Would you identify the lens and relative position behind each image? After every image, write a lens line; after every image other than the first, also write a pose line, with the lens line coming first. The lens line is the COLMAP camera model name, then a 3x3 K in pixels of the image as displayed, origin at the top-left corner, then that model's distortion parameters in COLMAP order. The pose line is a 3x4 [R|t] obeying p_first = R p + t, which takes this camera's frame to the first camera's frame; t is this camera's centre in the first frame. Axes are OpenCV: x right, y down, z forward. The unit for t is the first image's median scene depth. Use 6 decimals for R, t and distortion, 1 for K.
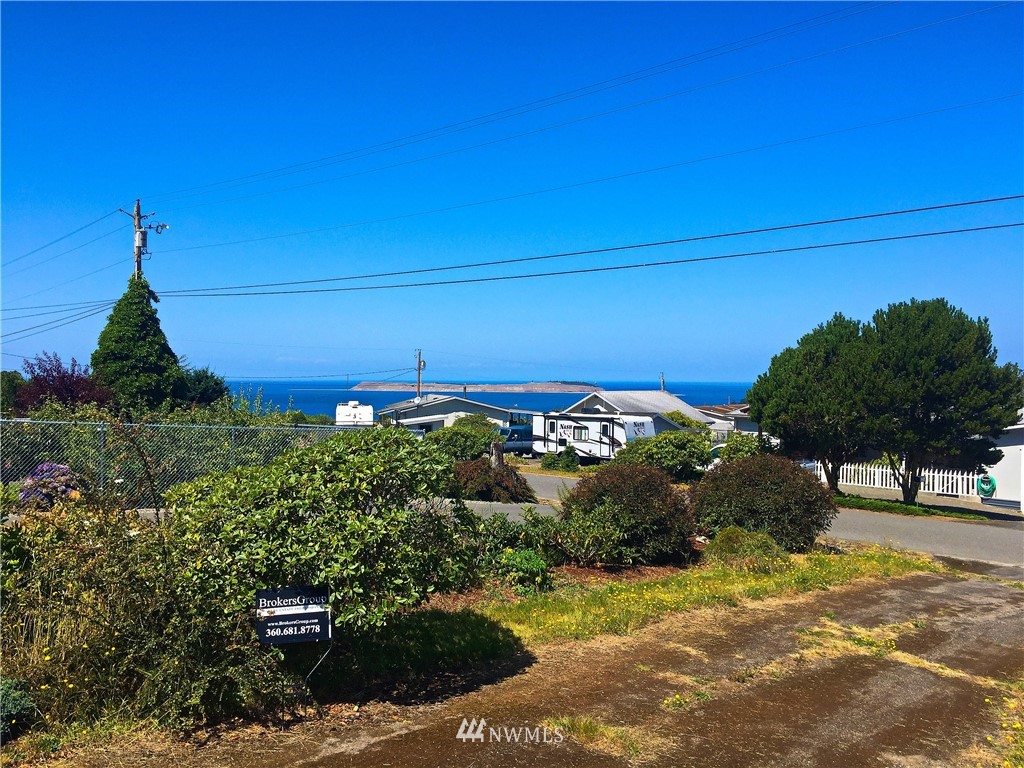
lens RADIAL K [[875.3, 0, 507.4], [0, 875.3, 387.0], [0, 0, 1]] dist [0.078374, -0.115130]
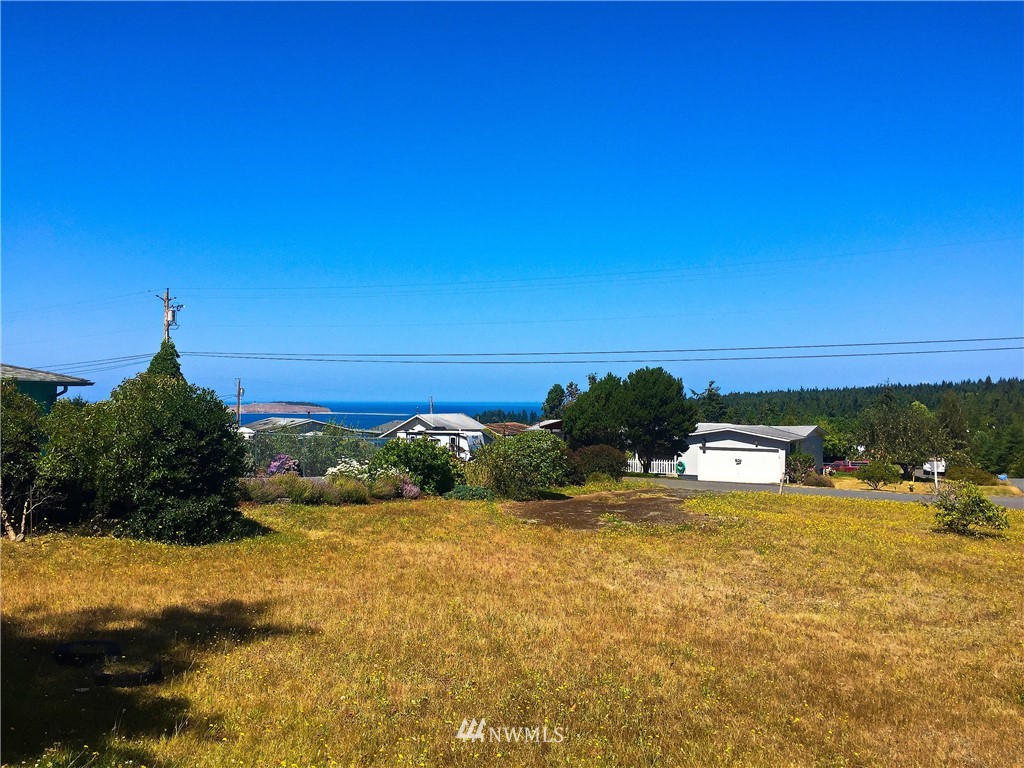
lens RADIAL K [[875.3, 0, 507.4], [0, 875.3, 387.0], [0, 0, 1]] dist [0.078374, -0.115130]
pose [[0.952003, 0.001185, 0.306088, -0.447475], [0.005698, 0.999751, -0.021592, -0.018065], [-0.306037, 0.022300, 0.951758, -0.778463]]
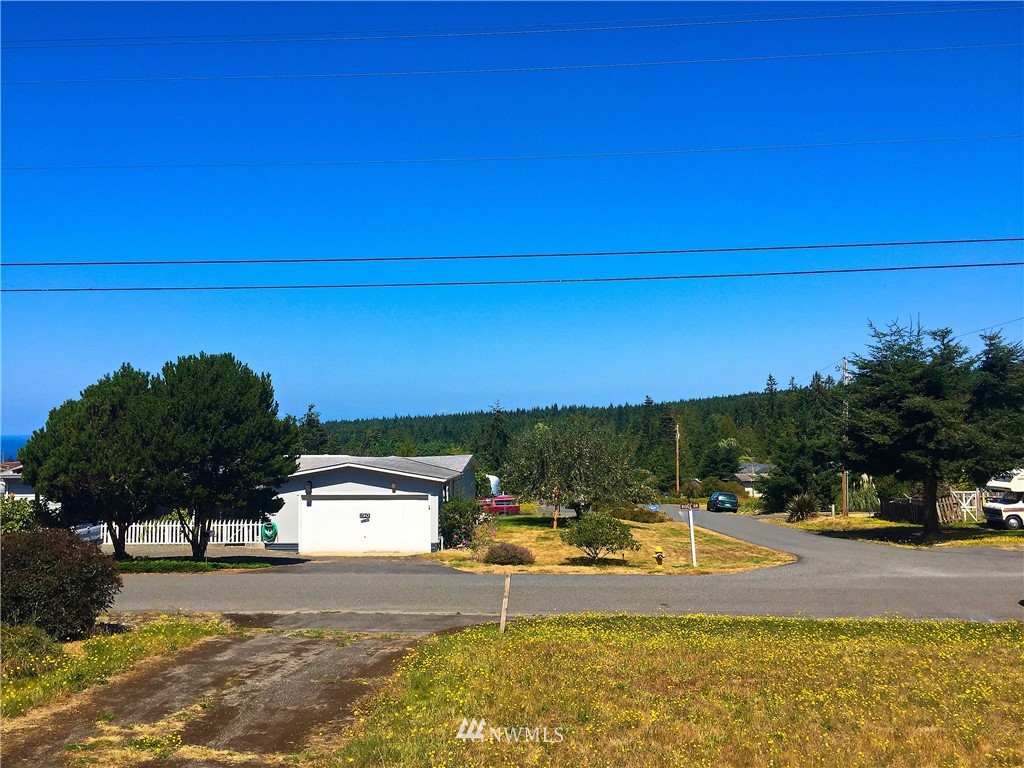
lens RADIAL K [[875.3, 0, 507.4], [0, 875.3, 387.0], [0, 0, 1]] dist [0.078374, -0.115130]
pose [[0.723635, 0.018019, 0.689947, 0.021497], [0.021065, 0.998617, -0.048174, -0.005647], [-0.689861, 0.049394, 0.722255, 0.045316]]
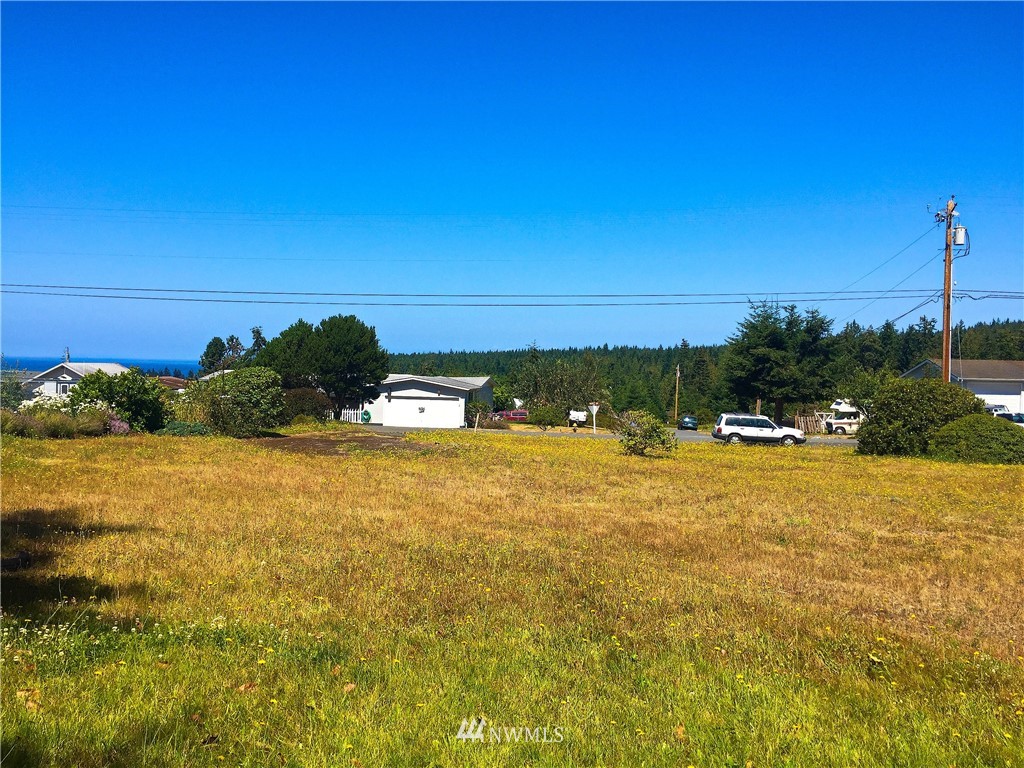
lens RADIAL K [[875.3, 0, 507.4], [0, 875.3, 387.0], [0, 0, 1]] dist [0.078374, -0.115130]
pose [[0.765423, -0.006992, 0.643490, -0.531107], [-0.010013, 0.999691, 0.022773, 0.011830], [-0.643450, -0.023874, 0.765116, -0.752945]]
